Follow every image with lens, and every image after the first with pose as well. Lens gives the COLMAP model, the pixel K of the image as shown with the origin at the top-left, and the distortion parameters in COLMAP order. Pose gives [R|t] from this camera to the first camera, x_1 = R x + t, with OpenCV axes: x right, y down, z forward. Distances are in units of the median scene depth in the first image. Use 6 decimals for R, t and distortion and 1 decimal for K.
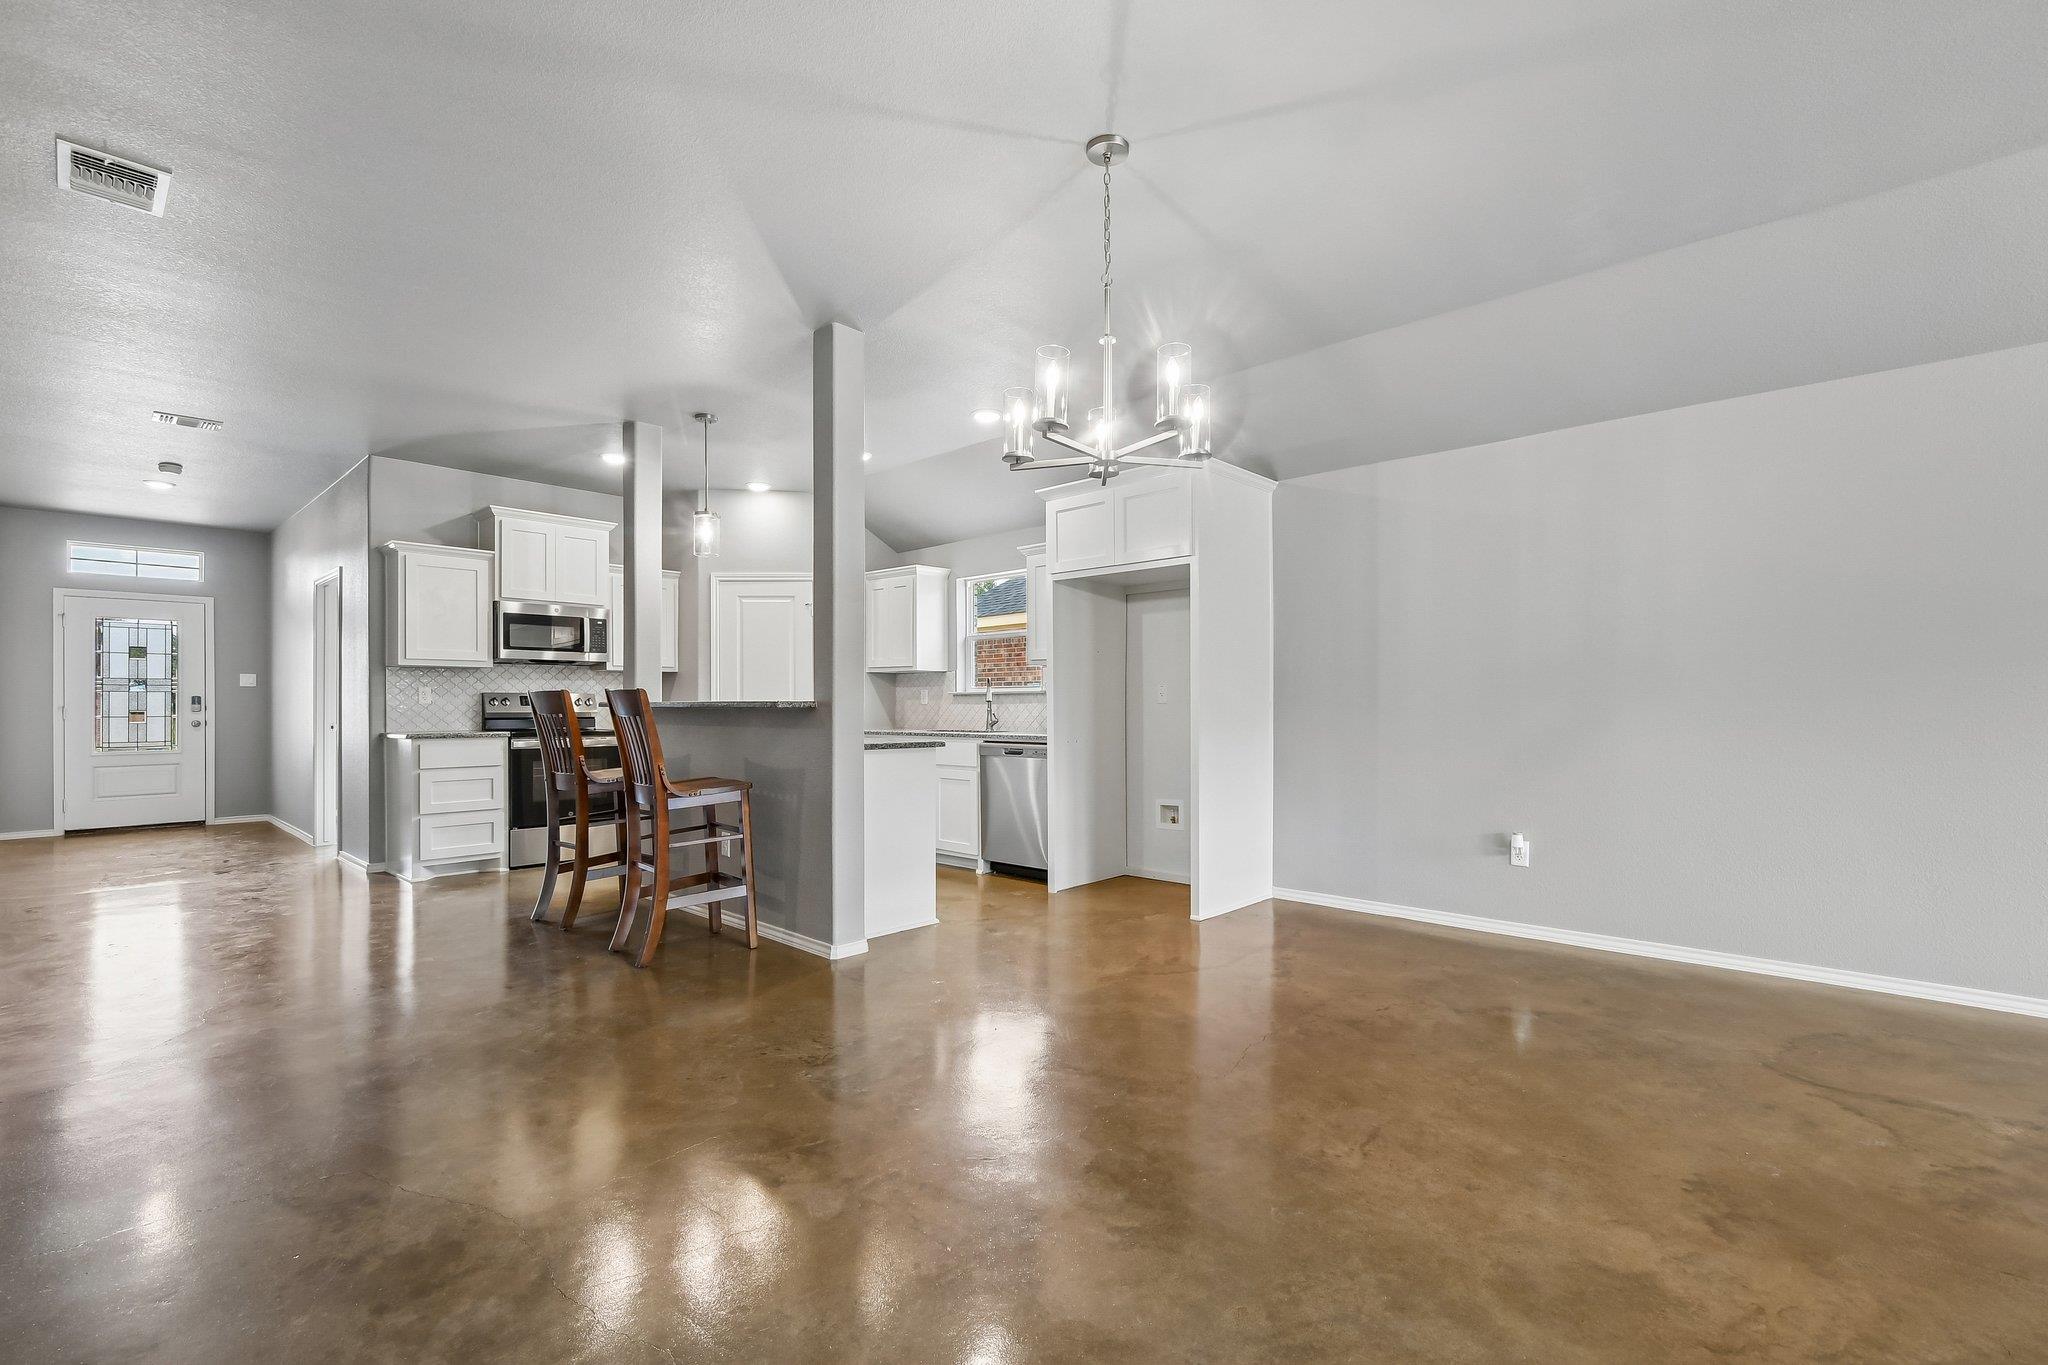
lens RADIAL K [[909.6, 0, 1024.2], [0, 909.6, 699.7], [0, 0, 1]] dist [0.005483, -0.004704]
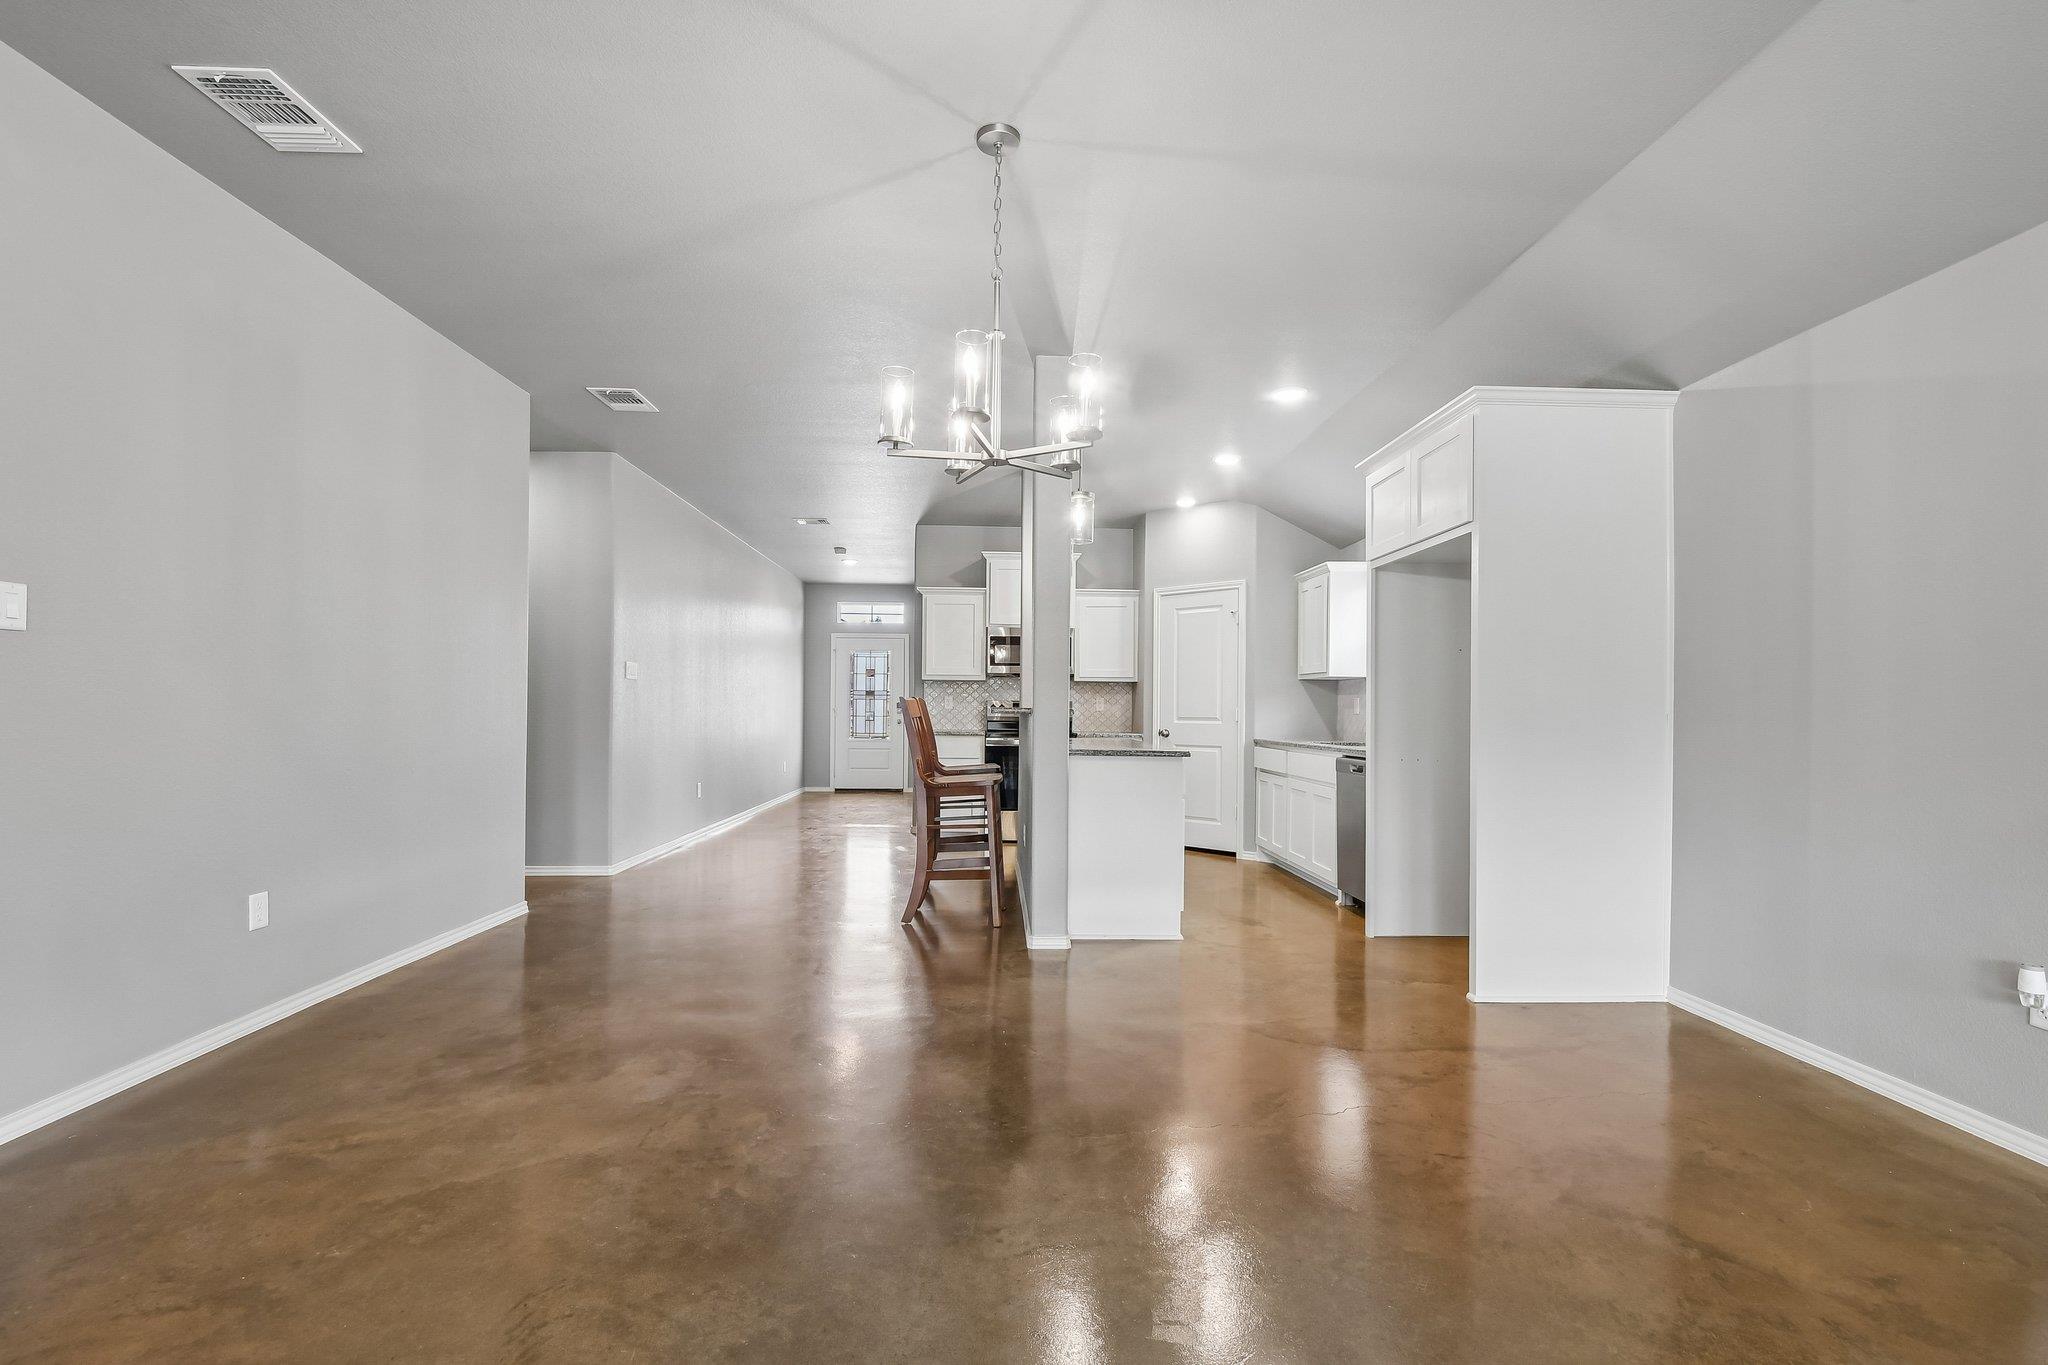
lens RADIAL K [[909.6, 0, 1021.5], [0, 909.6, 704.1], [0, 0, 1]] dist [0.005483, -0.004704]
pose [[0.709602, 0.003908, -0.704592, 0.340299], [-0.006564, 0.999978, -0.001065, -0.001640], [0.704572, 0.005381, 0.709612, 0.142351]]
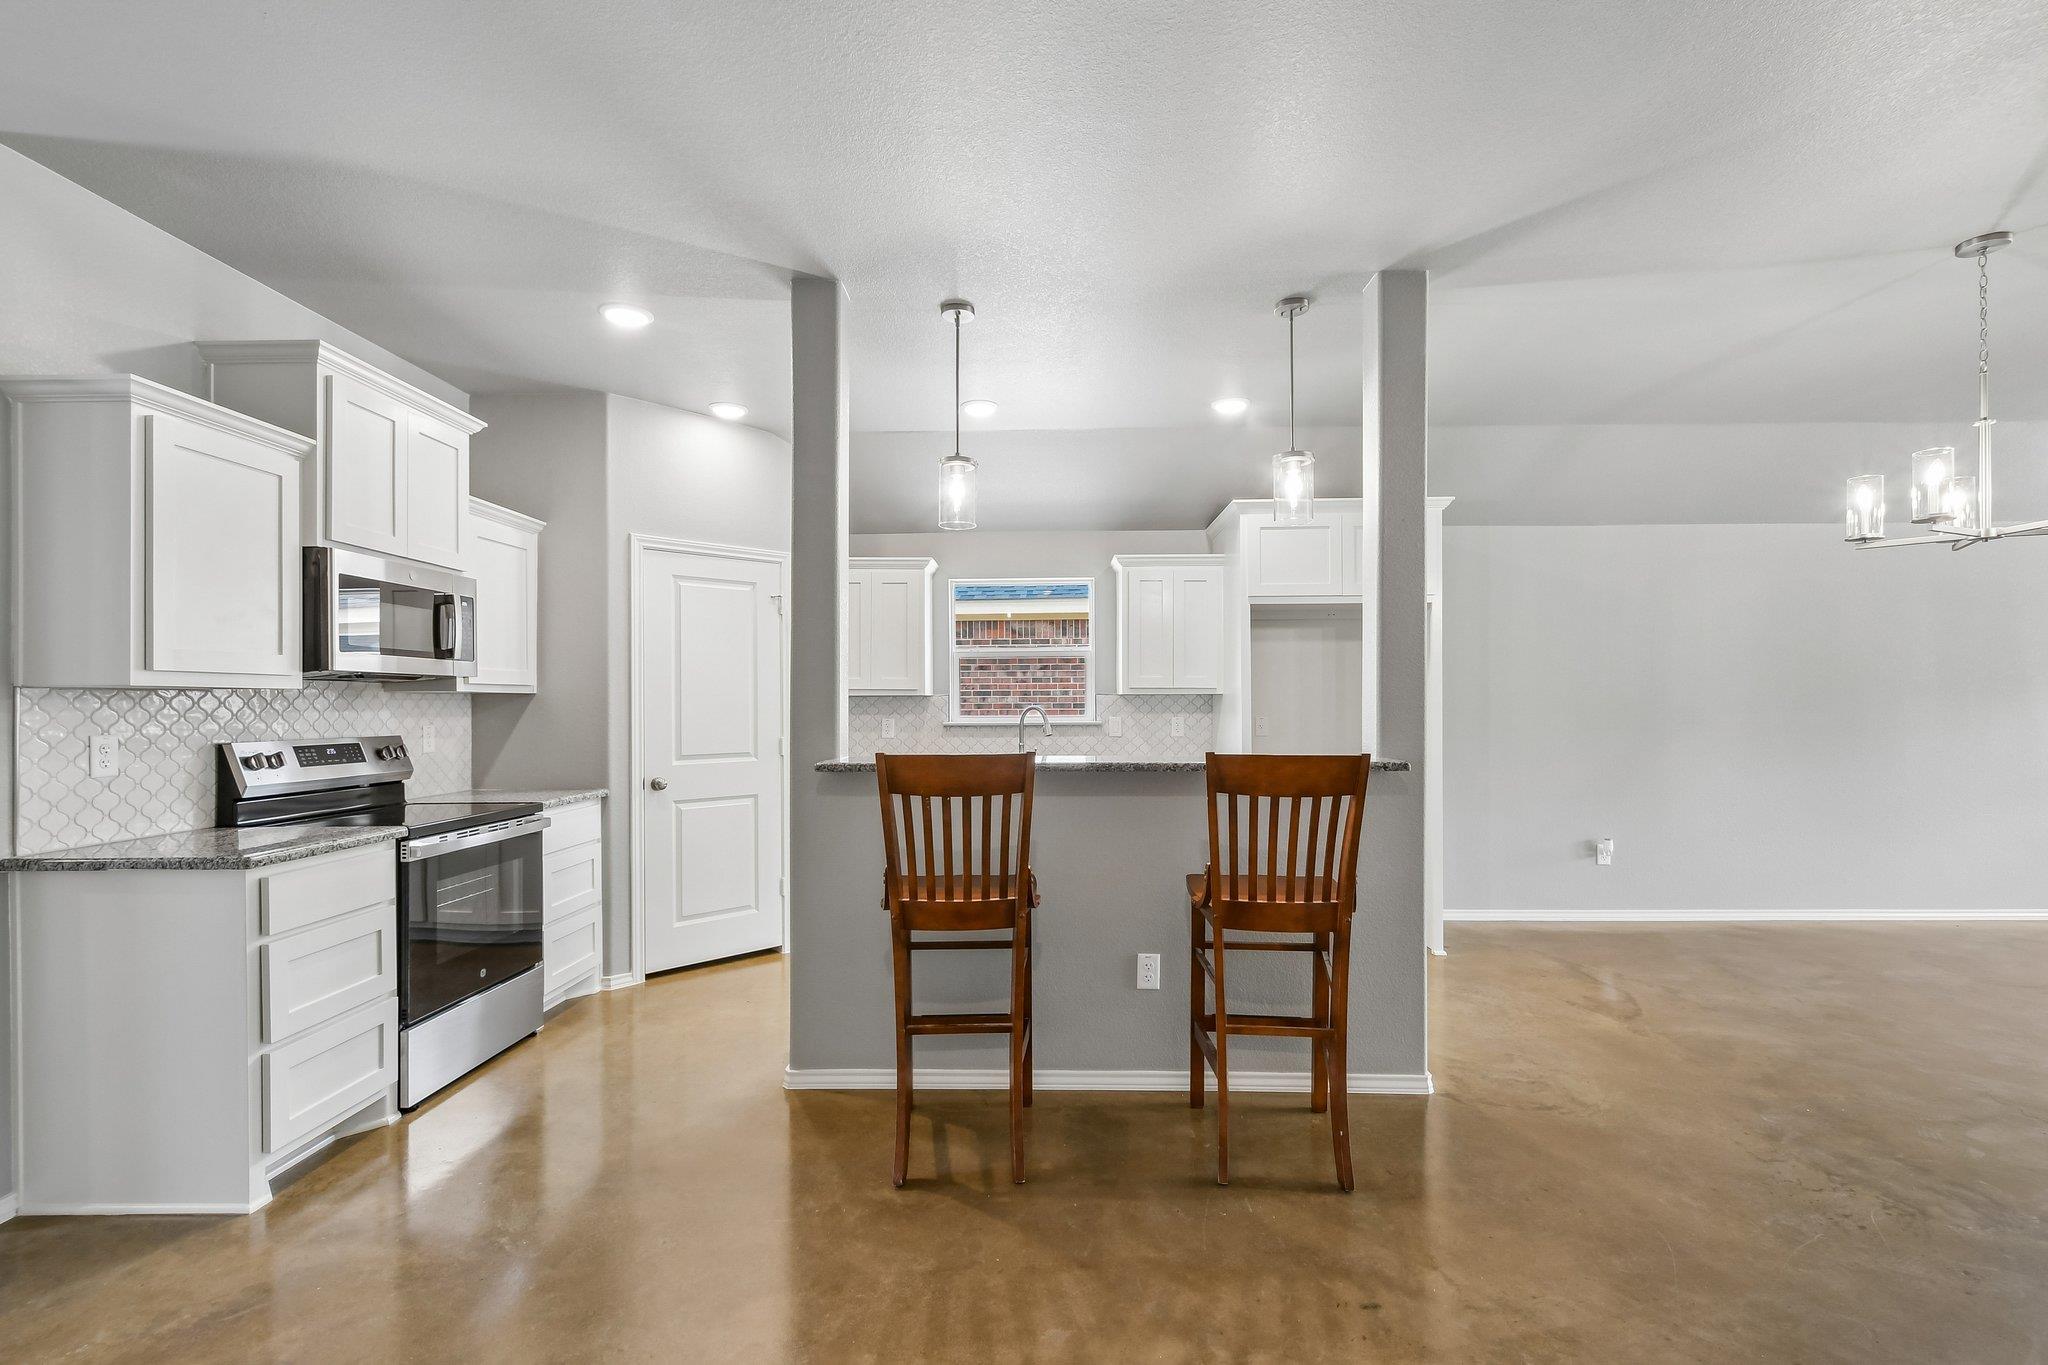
lens RADIAL K [[909.6, 0, 1026.9], [0, 909.6, 704.5], [0, 0, 1]] dist [0.005483, -0.004704]
pose [[0.744604, -0.001530, 0.667505, -0.621768], [-0.001569, 0.999991, 0.004042, -0.030548], [-0.667505, -0.004057, 0.744595, 0.410088]]
